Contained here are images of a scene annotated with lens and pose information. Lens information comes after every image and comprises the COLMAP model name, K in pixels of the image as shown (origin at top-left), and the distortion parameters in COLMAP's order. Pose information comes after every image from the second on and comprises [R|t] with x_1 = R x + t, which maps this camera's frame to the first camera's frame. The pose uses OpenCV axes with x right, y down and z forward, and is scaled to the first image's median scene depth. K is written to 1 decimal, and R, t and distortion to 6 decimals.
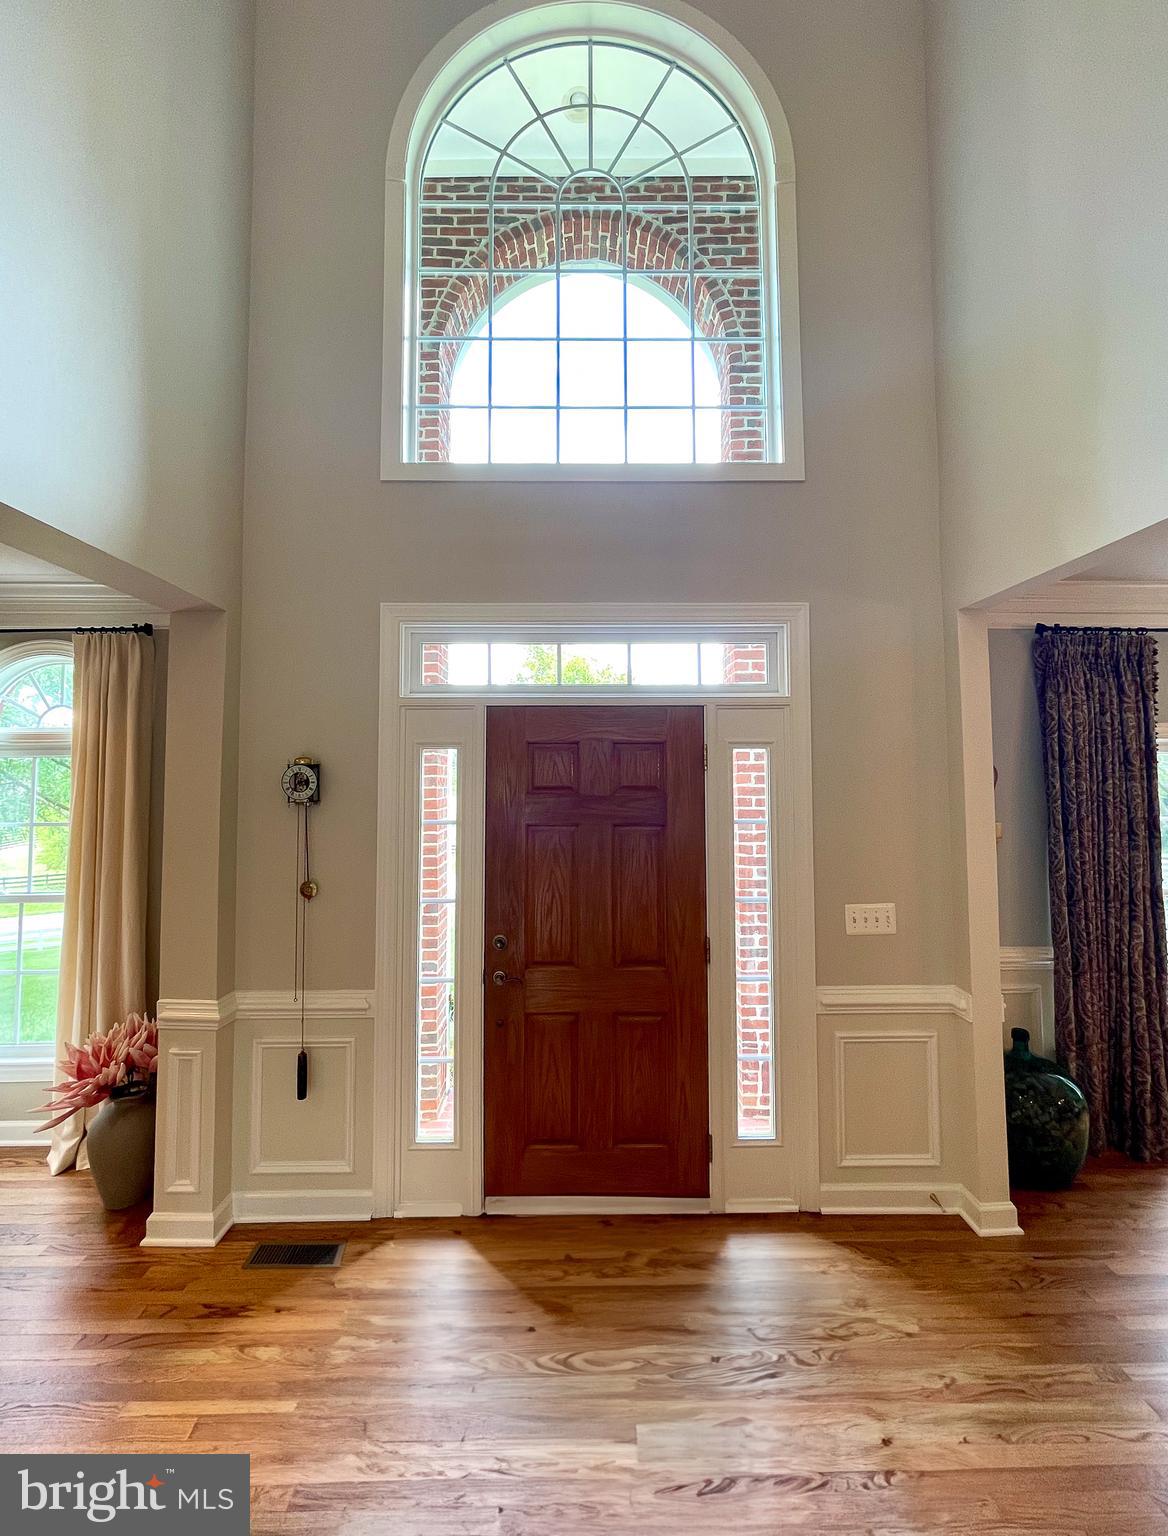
lens RADIAL K [[656.5, 0, 580.8], [0, 656.5, 768.9], [0, 0, 1]] dist [0.001295, -0.000172]
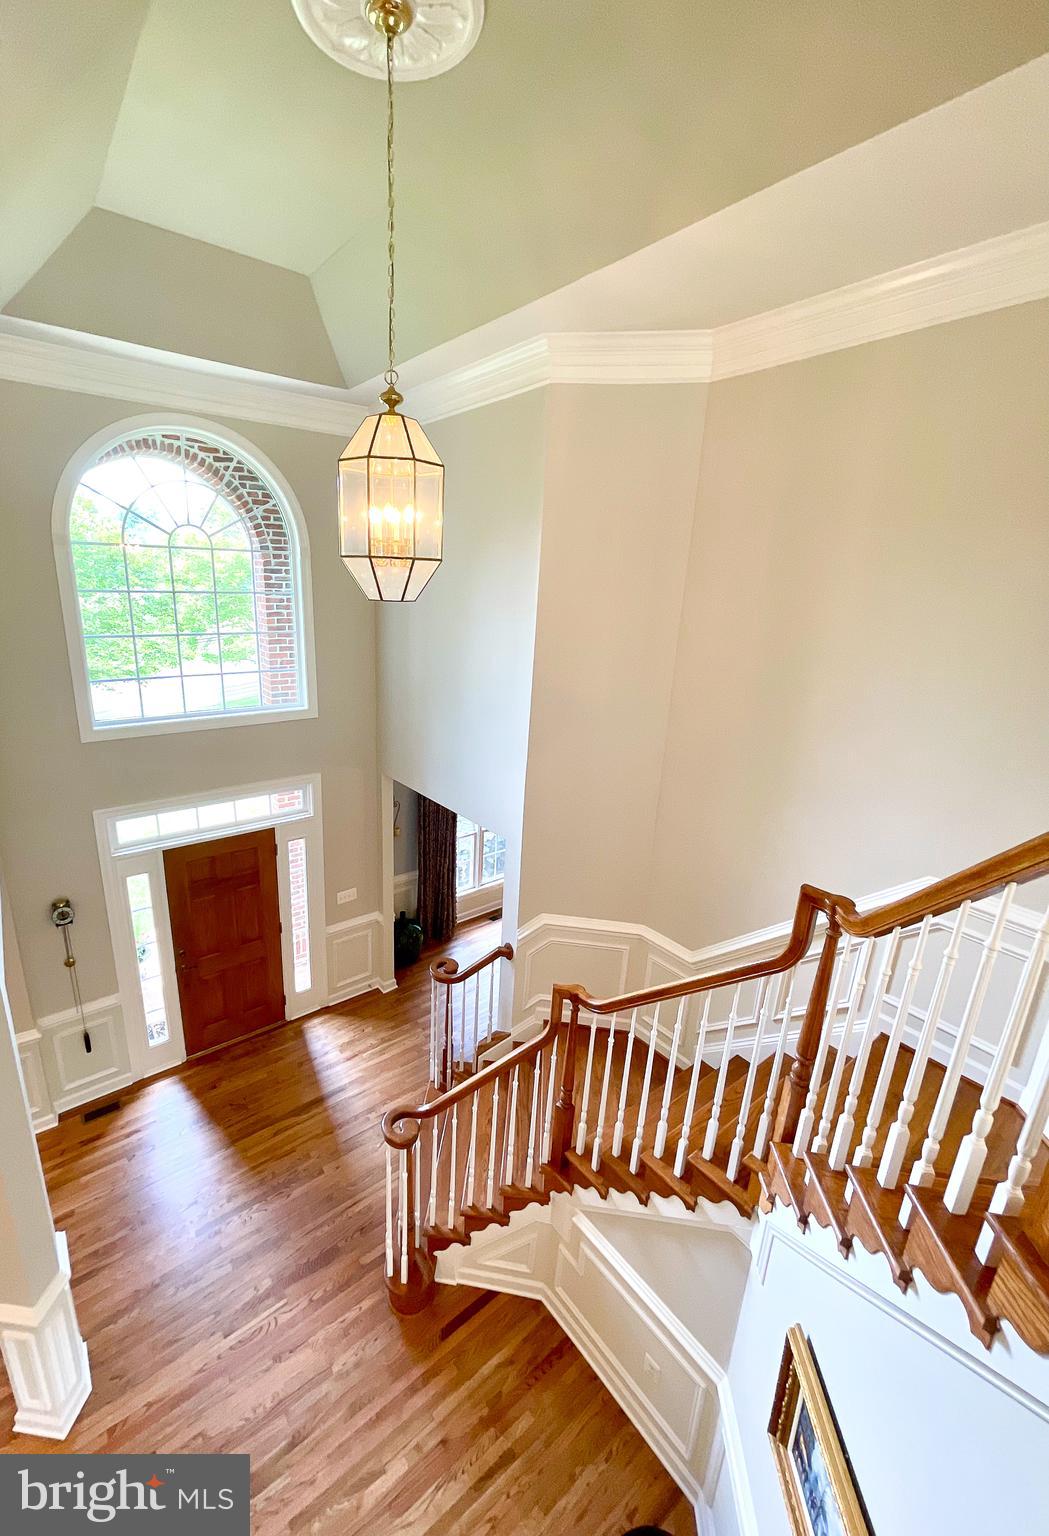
lens RADIAL K [[627.0, 0, 517.3], [0, 627.0, 766.6], [0, 0, 1]] dist [-0.013044, -0.000086]
pose [[0.772508, -0.129512, 0.621657, -0.445189], [-0.085309, 0.948939, 0.303707, -0.973211], [-0.629248, -0.287649, 0.722014, -0.918737]]
